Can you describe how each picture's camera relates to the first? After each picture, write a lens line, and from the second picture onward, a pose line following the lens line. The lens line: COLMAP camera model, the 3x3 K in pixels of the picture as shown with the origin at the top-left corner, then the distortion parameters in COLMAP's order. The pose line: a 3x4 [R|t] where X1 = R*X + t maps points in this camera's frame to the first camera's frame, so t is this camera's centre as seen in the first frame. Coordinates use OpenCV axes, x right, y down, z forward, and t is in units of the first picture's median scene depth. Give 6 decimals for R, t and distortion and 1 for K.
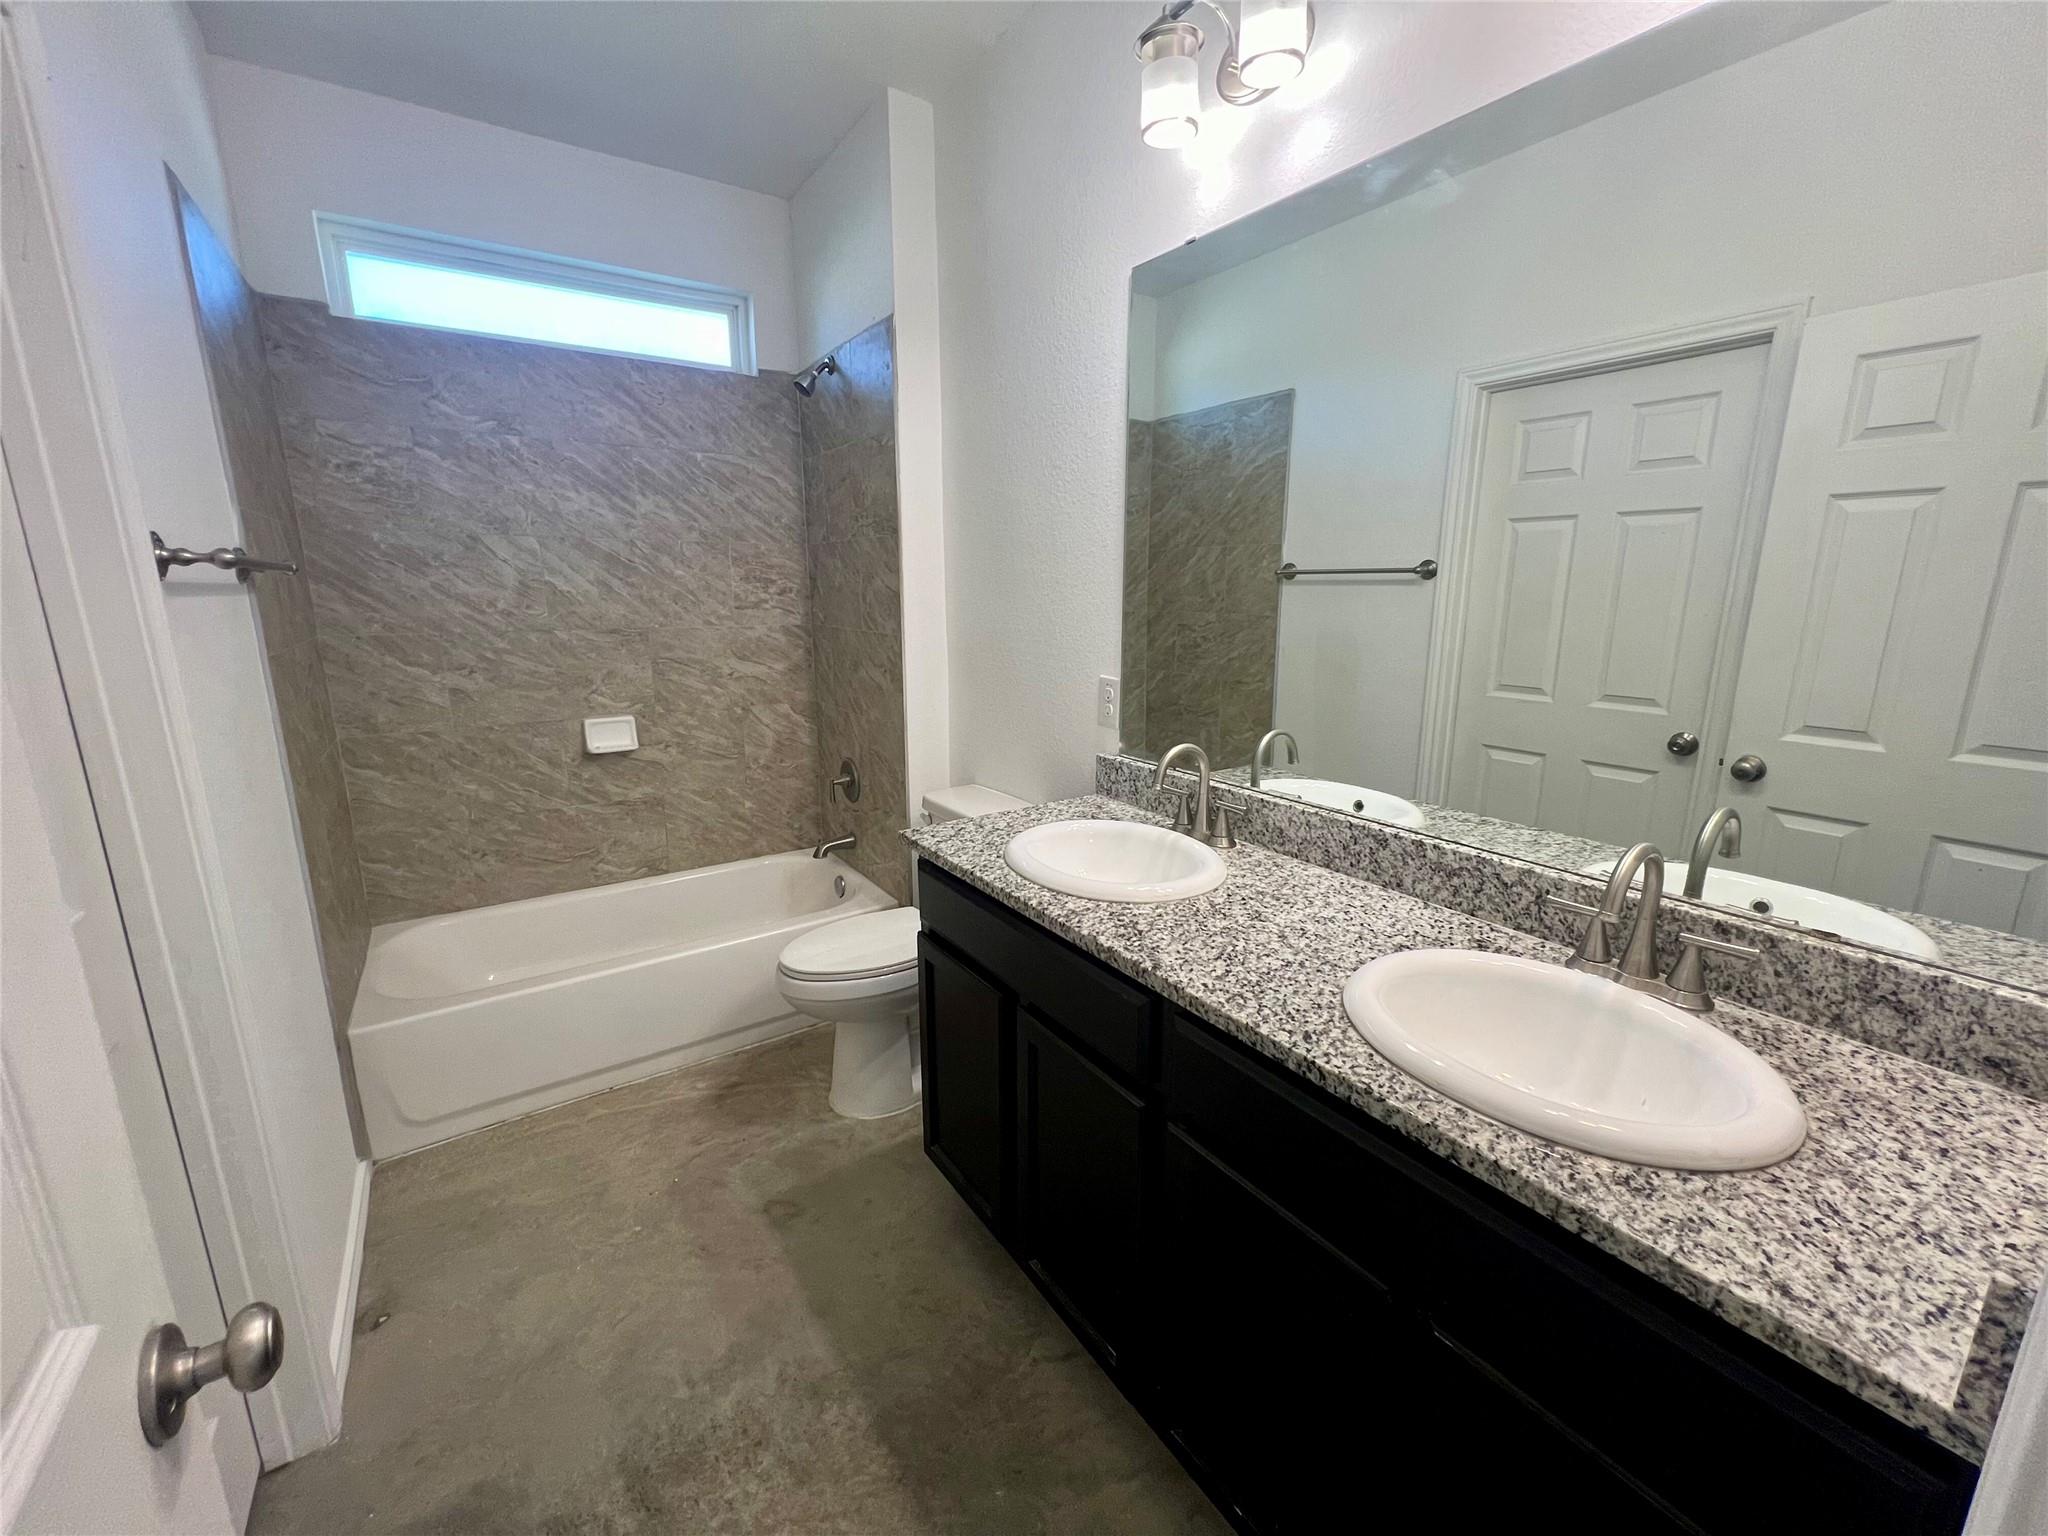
lens RADIAL K [[822.3, 0, 1026.4], [0, 822.3, 764.1], [0, 0, 1]] dist [-0.003820, 0.001136]
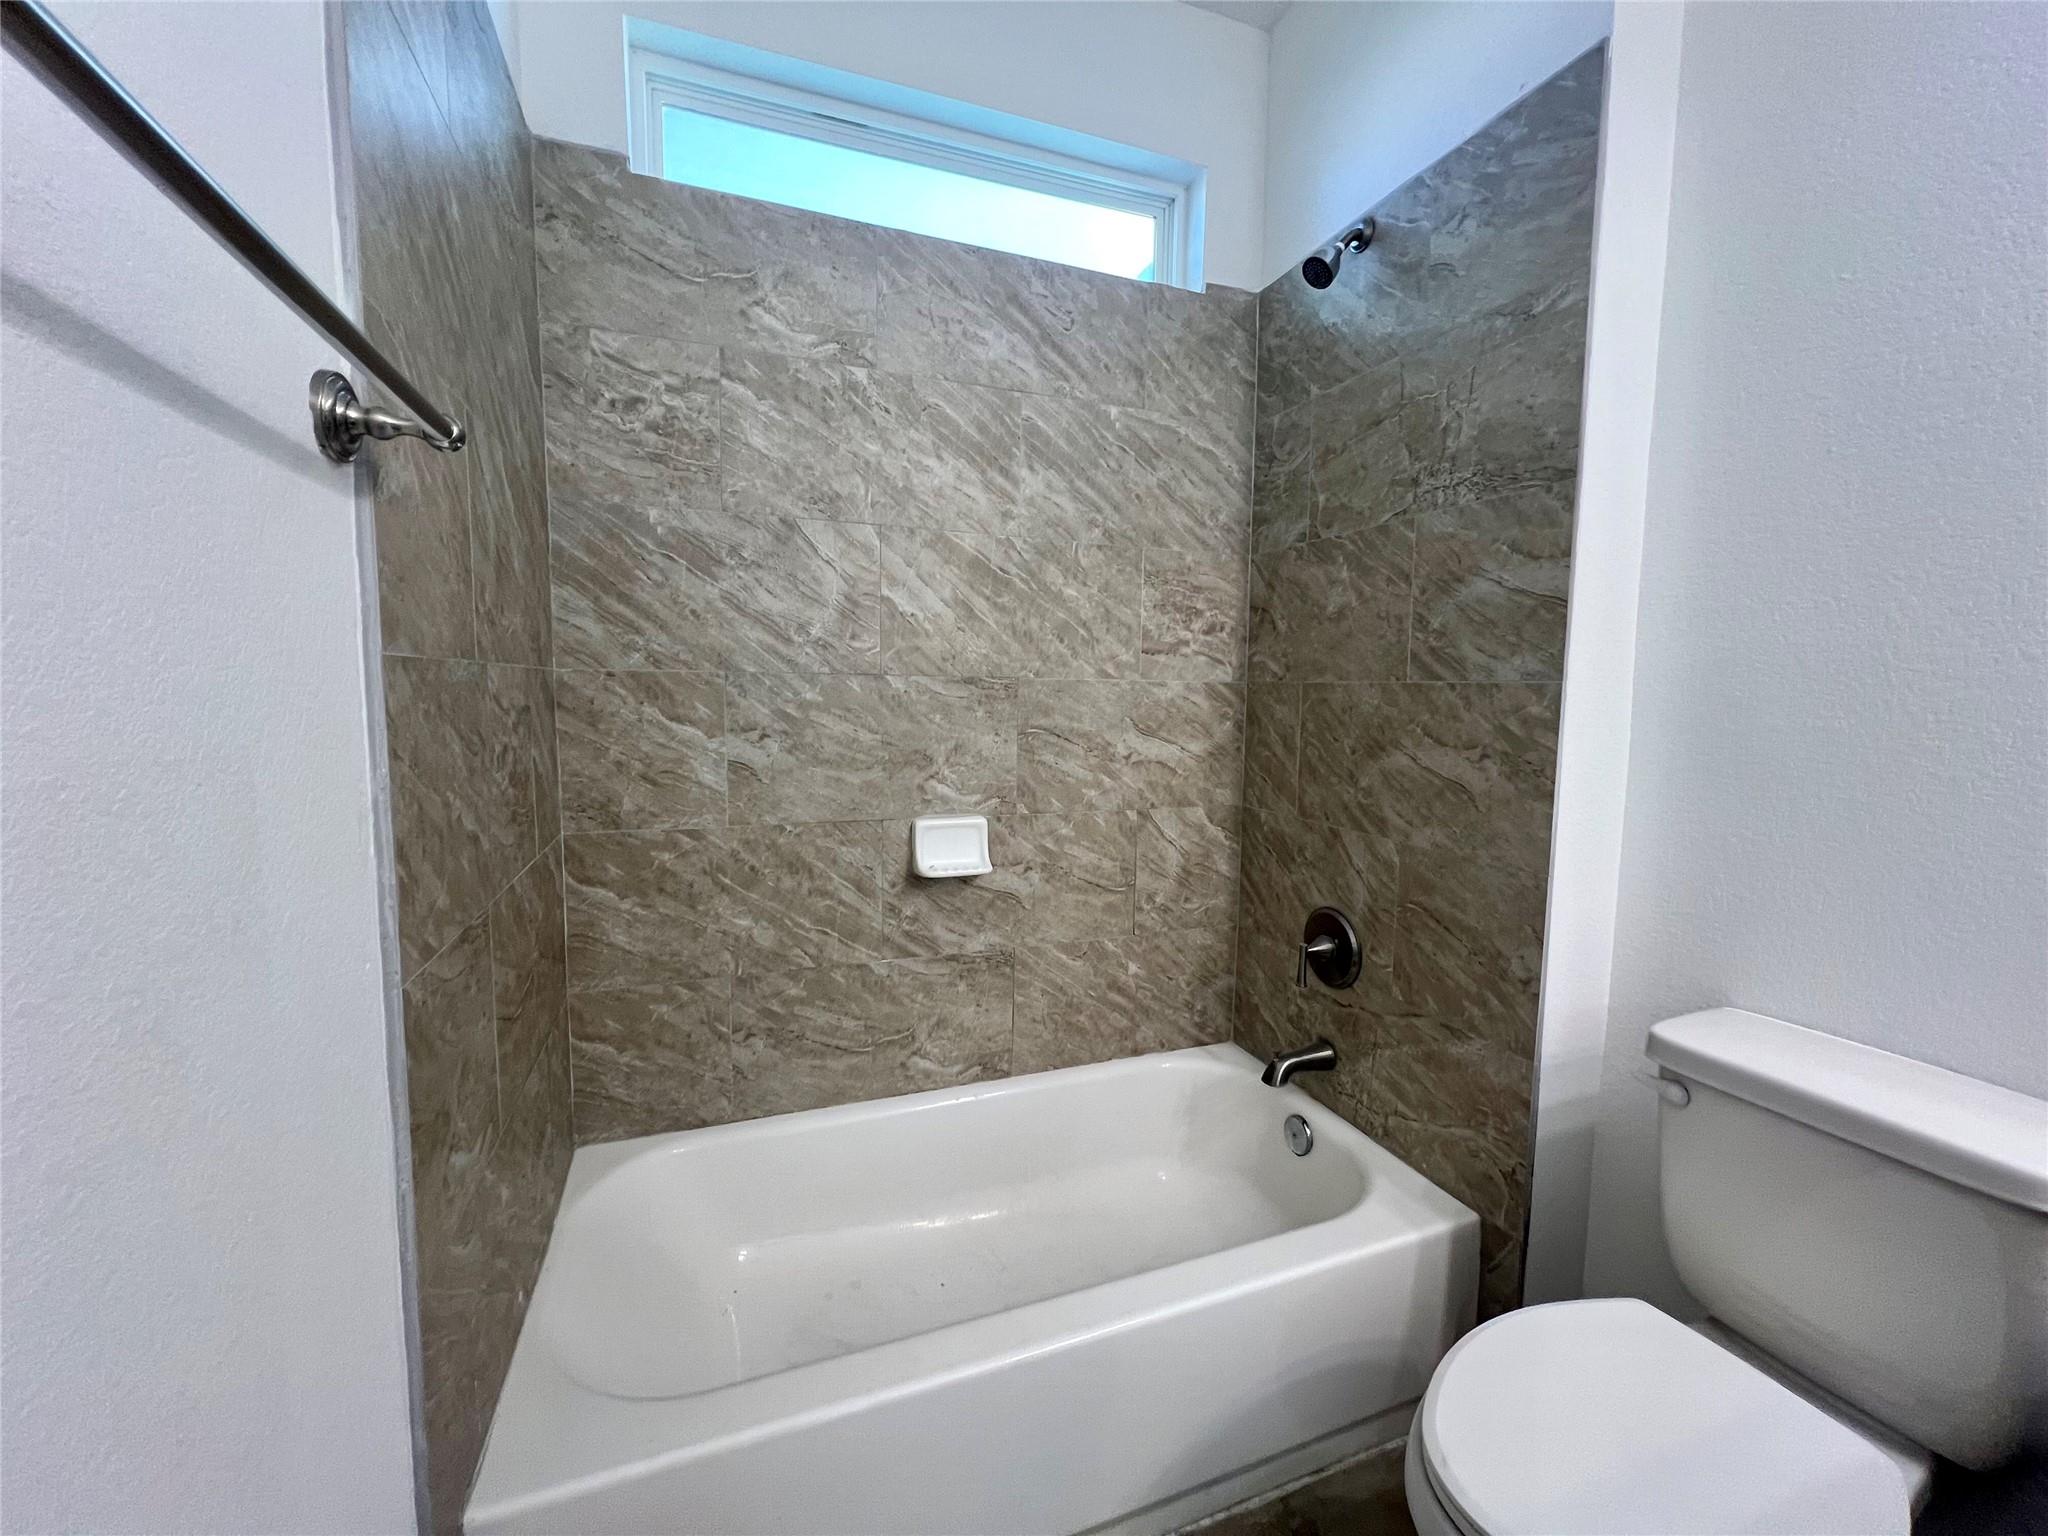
lens RADIAL K [[822.3, 0, 1027.4], [0, 822.3, 767.8], [0, 0, 1]] dist [-0.003820, 0.001136]
pose [[0.971876, 0.034135, -0.233007, -0.314122], [-0.061781, 0.991740, -0.112403, -0.029196], [0.227245, 0.123637, 0.965957, 0.419021]]
